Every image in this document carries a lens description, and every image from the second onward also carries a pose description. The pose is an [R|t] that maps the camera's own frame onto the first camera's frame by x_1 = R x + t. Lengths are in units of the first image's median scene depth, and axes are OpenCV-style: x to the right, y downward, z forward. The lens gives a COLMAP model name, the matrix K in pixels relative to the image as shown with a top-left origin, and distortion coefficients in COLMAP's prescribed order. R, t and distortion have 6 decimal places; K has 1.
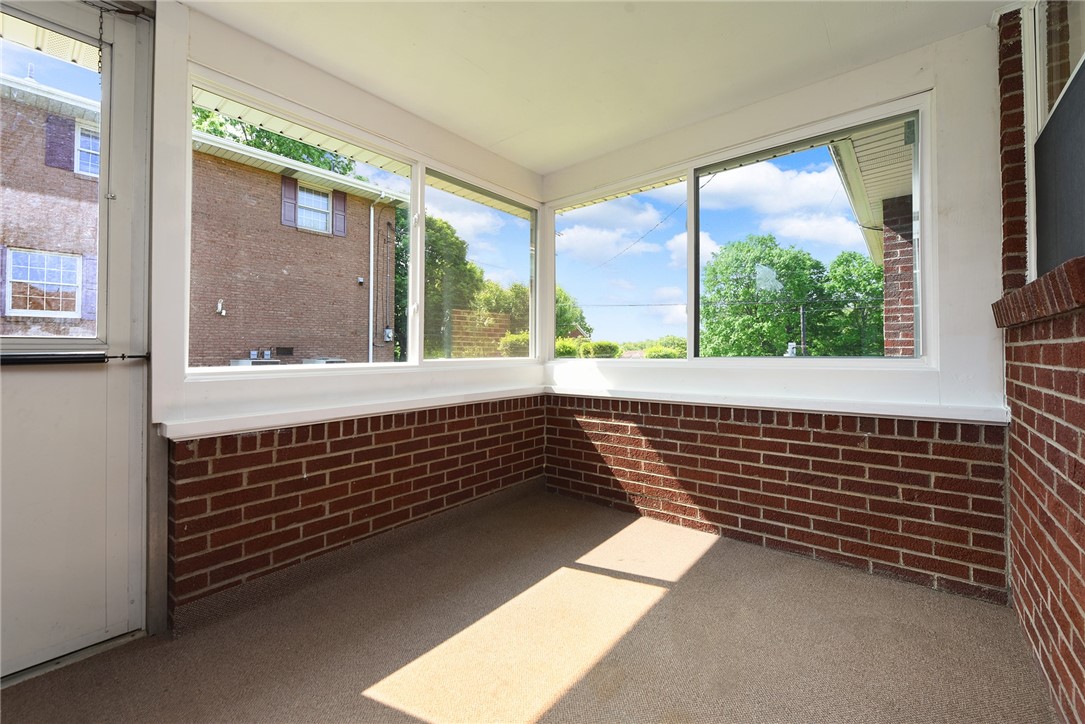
lens RADIAL K [[444.4, 0, 542.6], [0, 444.4, 345.7], [0, 0, 1]] dist [0.002682, -0.001022]
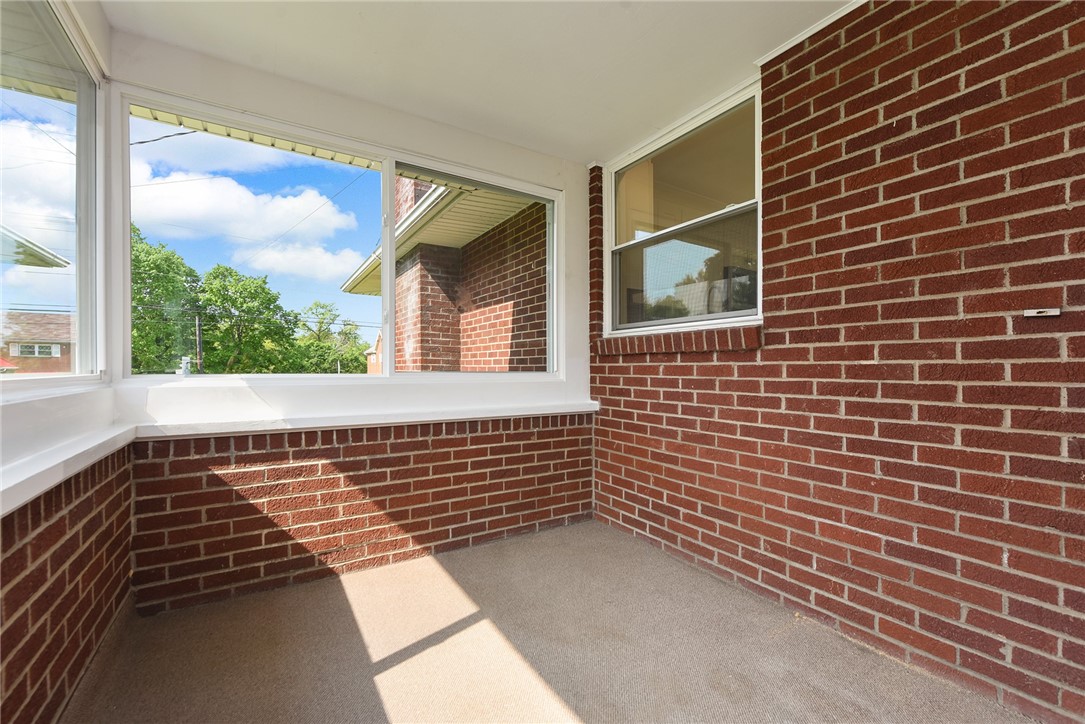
lens RADIAL K [[444.4, 0, 539.1], [0, 444.4, 371.4], [0, 0, 1]] dist [0.002682, -0.001022]
pose [[0.326264, 0.002511, 0.945275, -0.423017], [-0.023102, 0.999719, 0.005318, 0.013731], [-0.944996, -0.023573, 0.326231, 0.444787]]
